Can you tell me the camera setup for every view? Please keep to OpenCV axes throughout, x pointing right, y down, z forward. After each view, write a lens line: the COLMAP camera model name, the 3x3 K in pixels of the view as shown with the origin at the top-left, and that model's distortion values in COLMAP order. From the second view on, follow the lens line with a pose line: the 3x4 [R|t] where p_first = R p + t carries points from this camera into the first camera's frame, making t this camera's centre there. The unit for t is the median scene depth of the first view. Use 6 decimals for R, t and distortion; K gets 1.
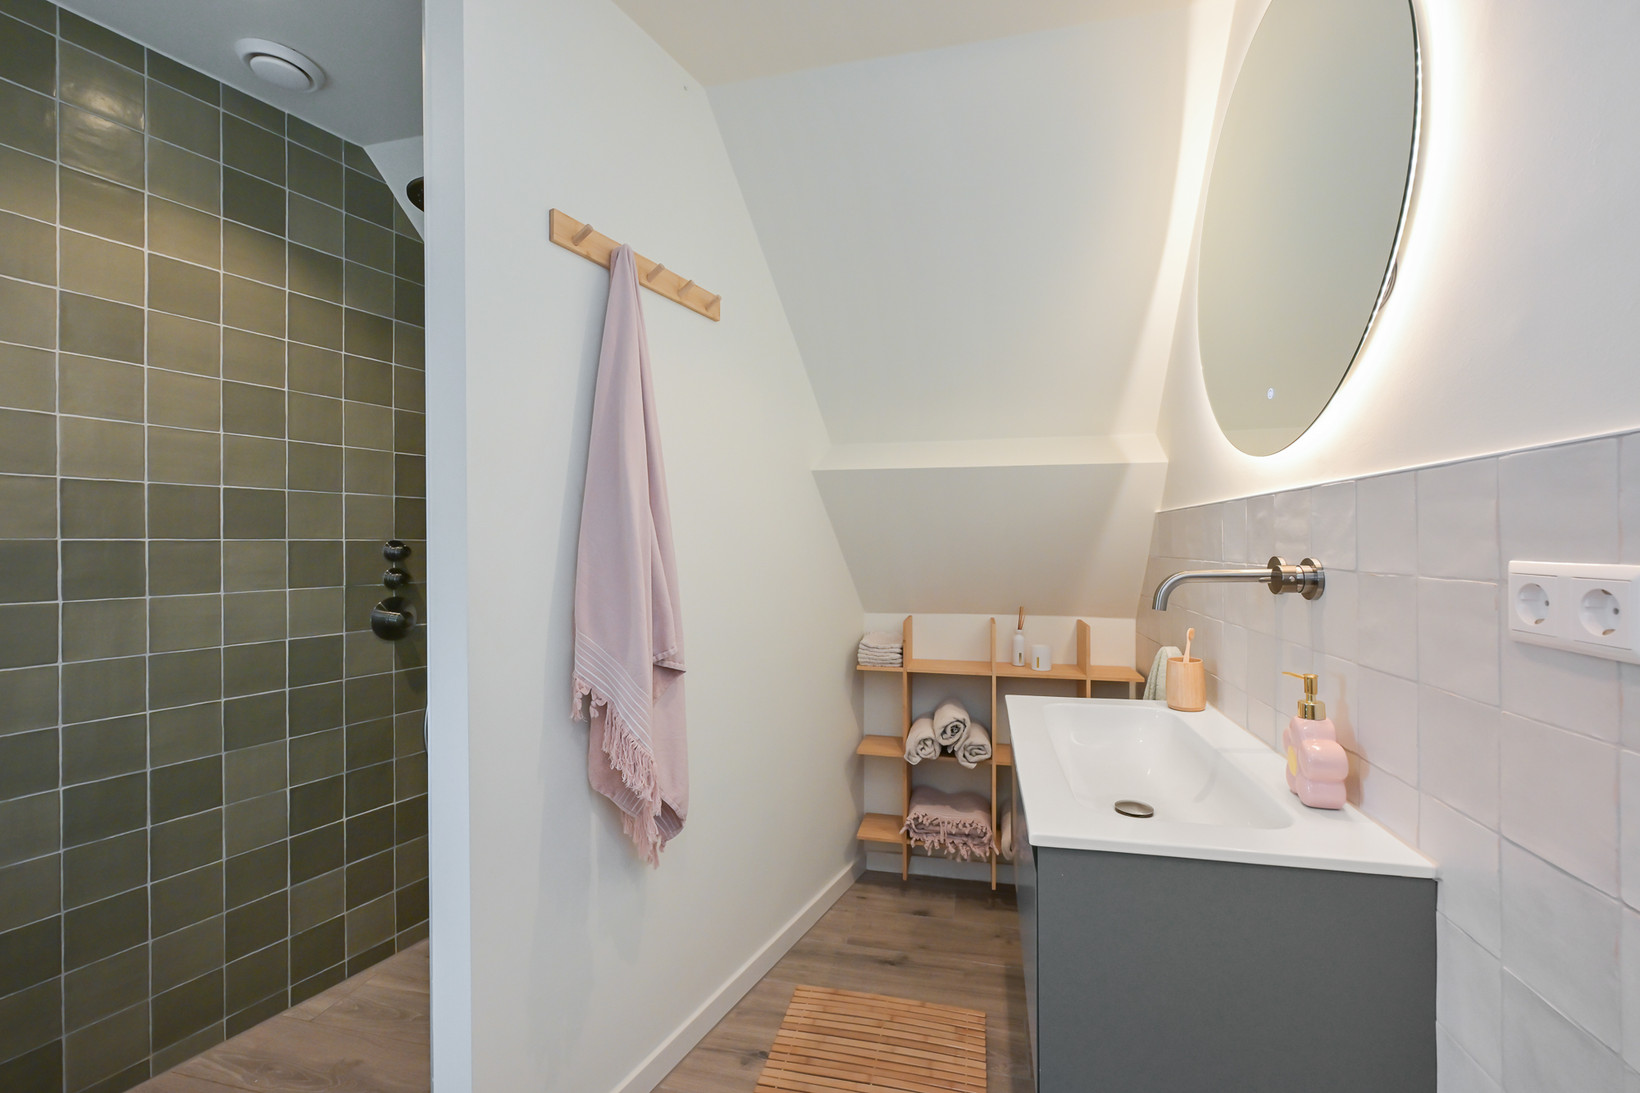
lens RADIAL K [[696.6, 0, 820.0], [0, 696.6, 546.5], [0, 0, 1]] dist [0.000601, 0.000110]
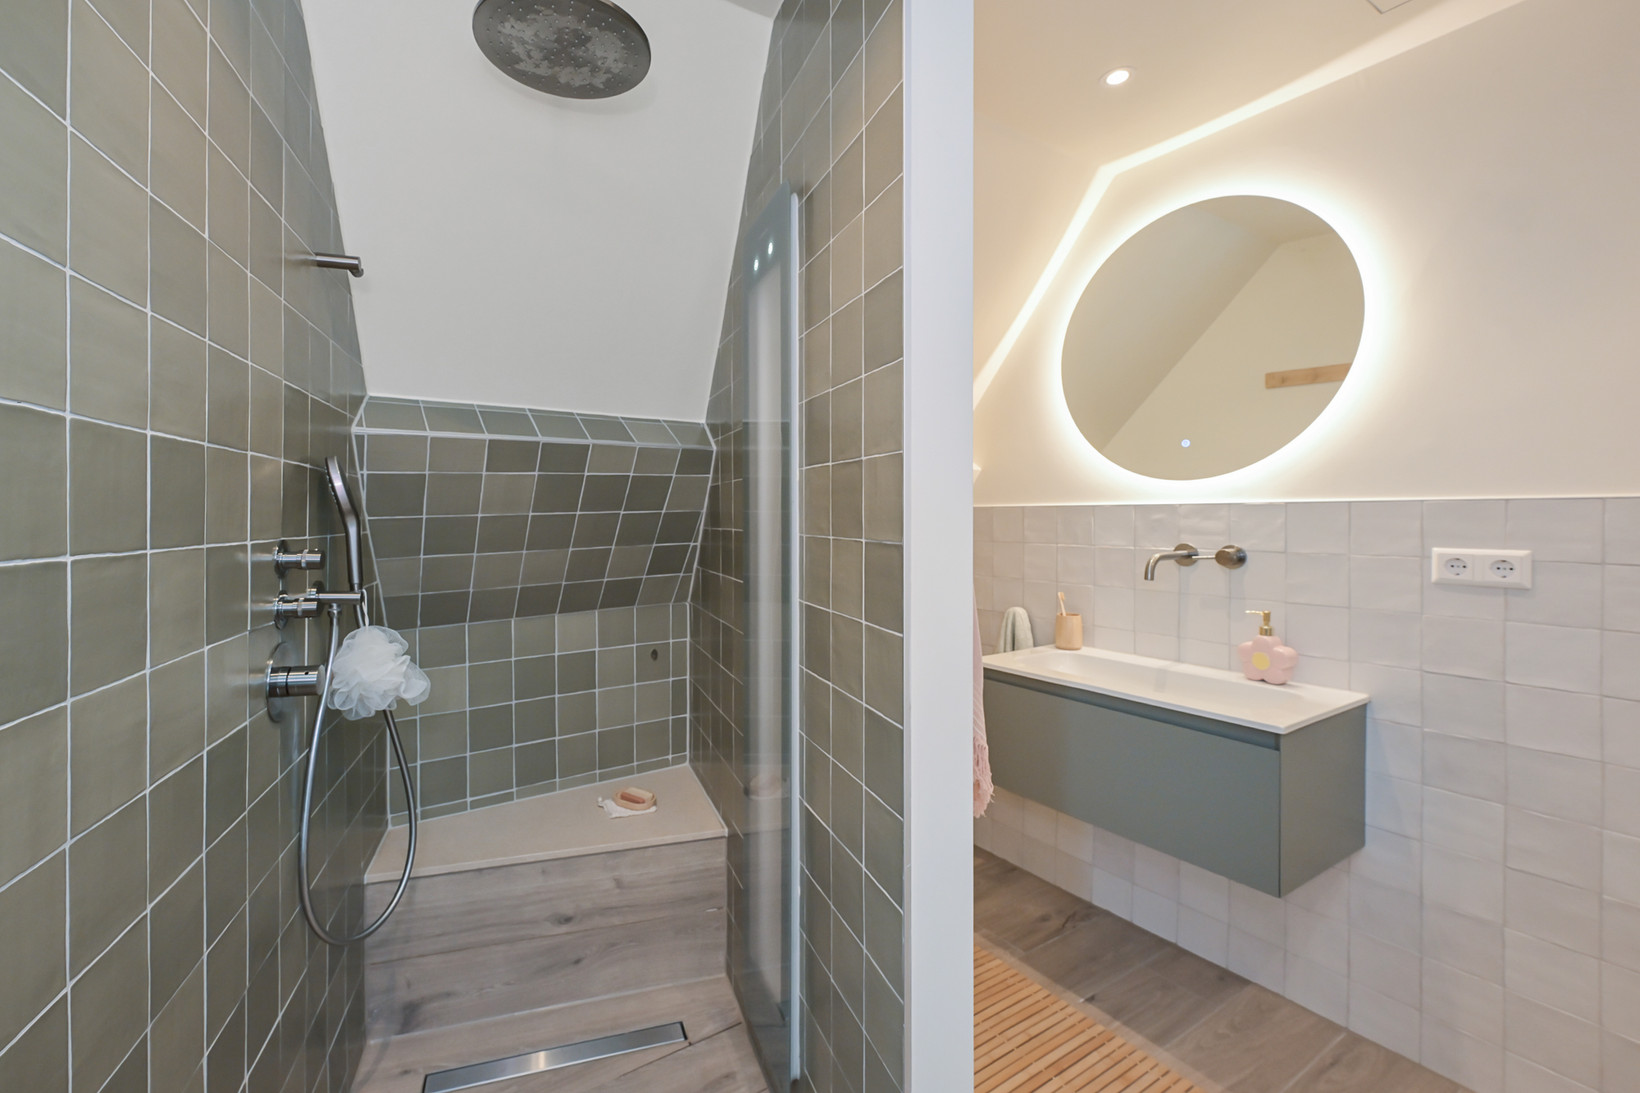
lens RADIAL K [[715.2, 0, 818.9], [0, 715.2, 516.2], [0, 0, 1]] dist [-0.000362, -0.000125]
pose [[0.683026, 0.004733, 0.730379, -1.963923], [-0.002807, 0.999989, -0.003856, -0.065601], [-0.730389, 0.000584, 0.683031, 0.823076]]
